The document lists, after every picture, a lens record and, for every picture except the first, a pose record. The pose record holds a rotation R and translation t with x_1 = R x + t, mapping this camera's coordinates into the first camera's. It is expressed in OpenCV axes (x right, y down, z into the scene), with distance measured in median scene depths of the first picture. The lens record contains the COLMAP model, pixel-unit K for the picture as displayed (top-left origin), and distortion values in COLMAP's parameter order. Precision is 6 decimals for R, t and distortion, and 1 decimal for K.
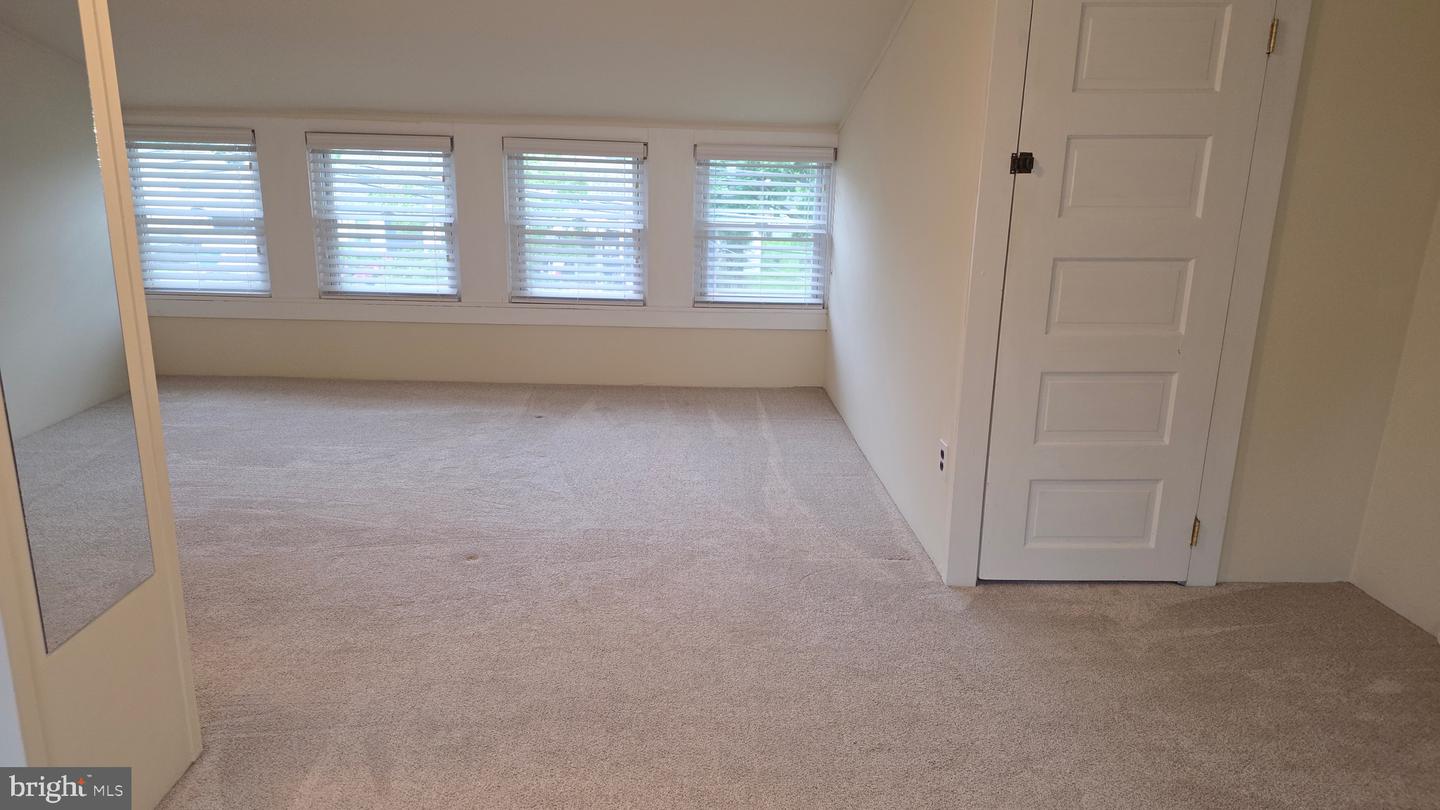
lens RADIAL K [[934.2, 0, 720.0], [0, 934.2, 405.0], [0, 0, 1]] dist [0.092433, -0.074921]
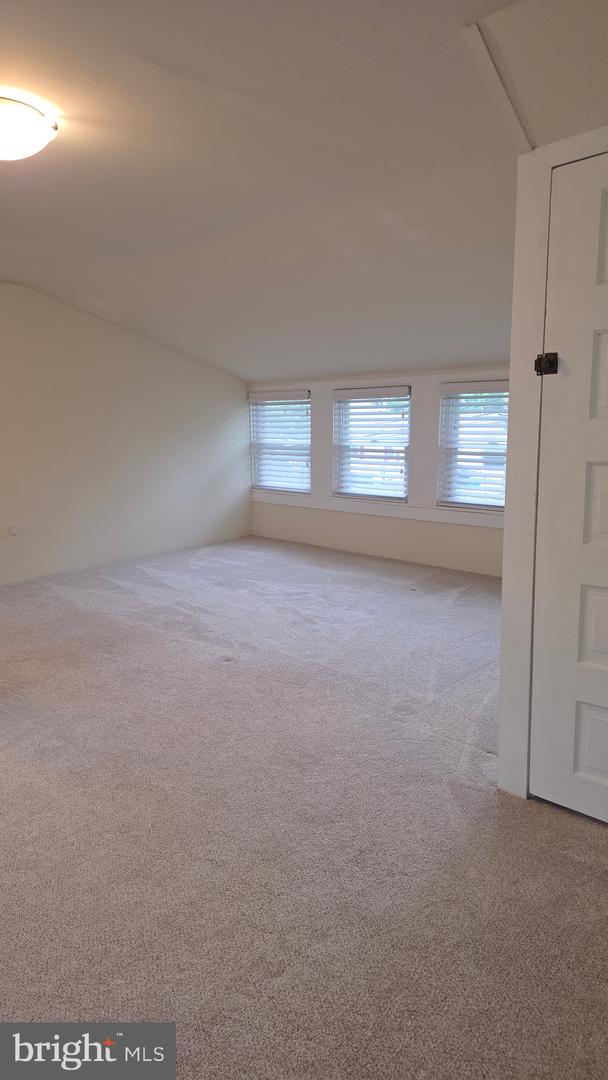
lens RADIAL K [[700.6, 0, 307.3], [0, 700.6, 547.0], [0, 0, 1]] dist [0.092433, -0.074921]
pose [[0.701171, 0.099115, -0.706070, 0.383425], [-0.150056, 0.988625, -0.010235, -0.014272], [0.697024, 0.113126, 0.708068, 0.187505]]
